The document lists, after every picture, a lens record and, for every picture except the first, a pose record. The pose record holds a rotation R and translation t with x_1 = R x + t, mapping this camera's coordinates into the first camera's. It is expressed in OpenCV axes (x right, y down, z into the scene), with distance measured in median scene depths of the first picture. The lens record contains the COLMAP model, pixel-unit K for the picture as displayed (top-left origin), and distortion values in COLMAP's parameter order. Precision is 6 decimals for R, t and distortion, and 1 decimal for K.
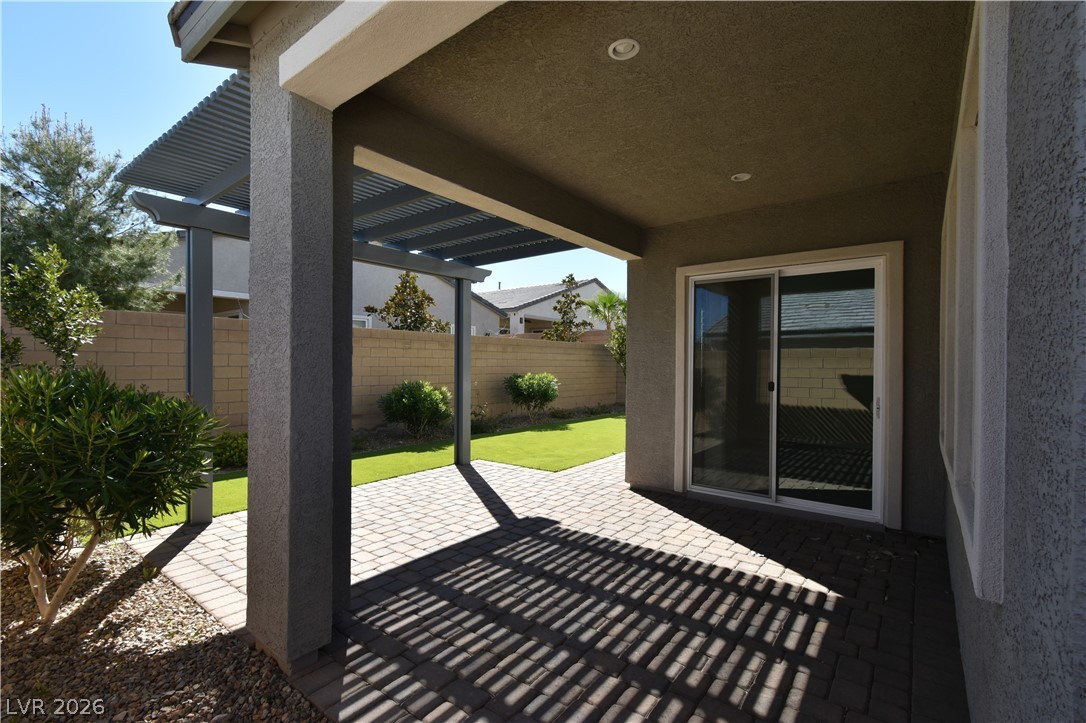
lens RADIAL K [[475.4, 0, 546.6], [0, 475.4, 363.1], [0, 0, 1]] dist [0.001734, -0.000441]
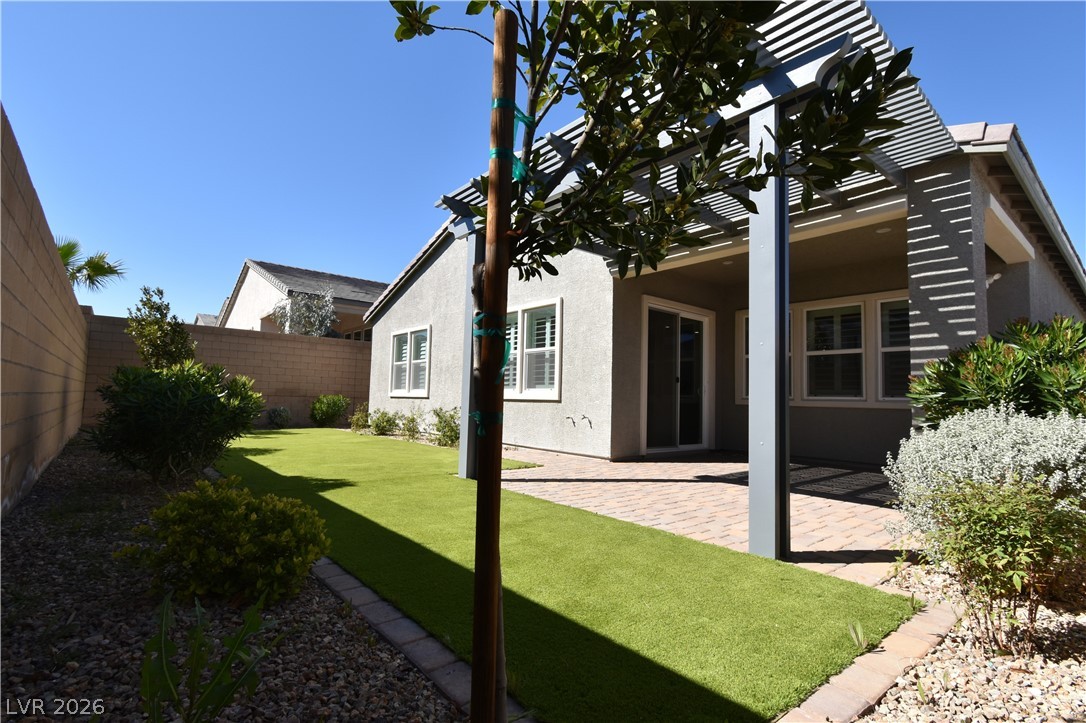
lens RADIAL K [[512.6, 0, 531.3], [0, 512.6, 364.7], [0, 0, 1]] dist [-0.000298, -0.000138]
pose [[0.236551, 0.069759, 0.969112, -1.408608], [-0.027110, 0.997505, -0.065186, 0.127095], [-0.971241, -0.010853, 0.237852, 1.073746]]
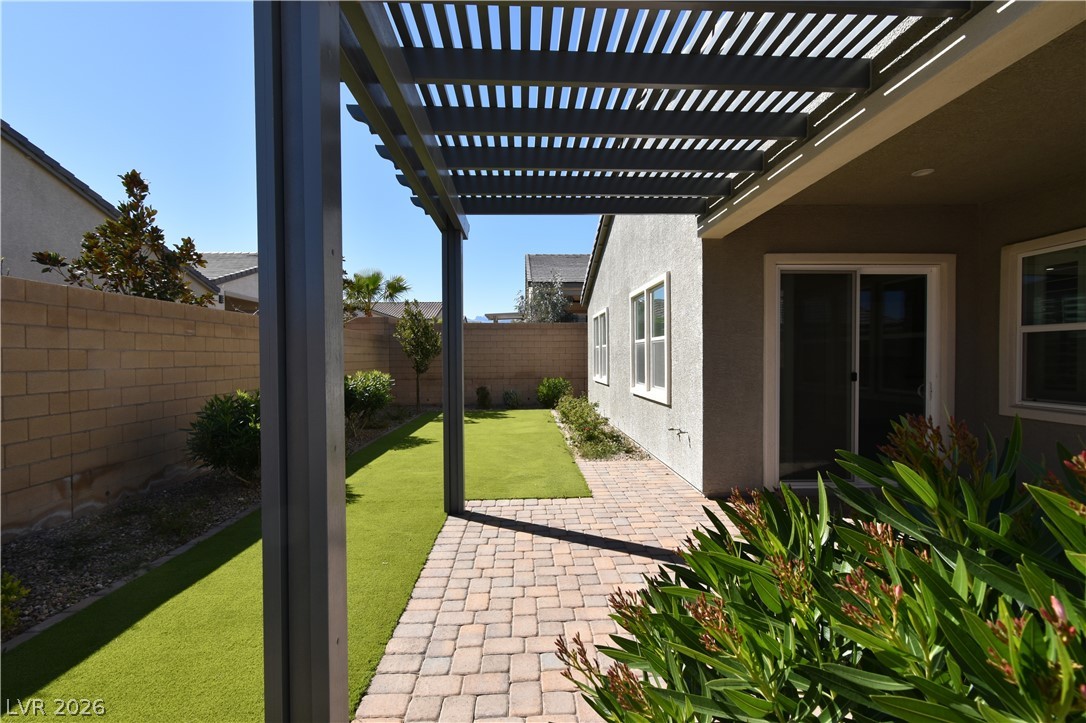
lens RADIAL K [[492.5, 0, 541.9], [0, 492.5, 364.2], [0, 0, 1]] dist [0.002948, 0.000172]
pose [[0.770957, -0.020585, 0.636555, -0.772883], [0.010353, 0.999751, 0.019791, -0.008032], [-0.636803, -0.008667, 0.770978, 0.596337]]
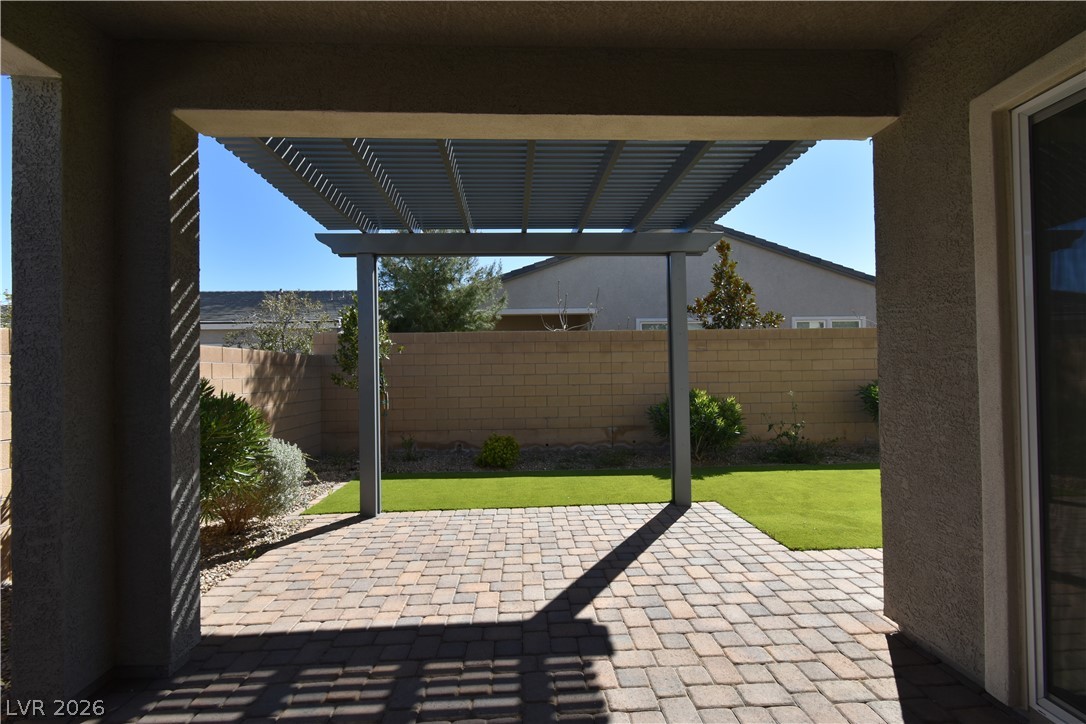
lens RADIAL K [[475.4, 0, 546.6], [0, 475.4, 363.6], [0, 0, 1]] dist [0.001734, -0.000441]
pose [[0.648552, -0.032063, -0.760495, 0.375323], [0.021899, 0.999485, -0.023464, 0.013508], [0.760855, -0.001436, 0.648920, 0.549358]]
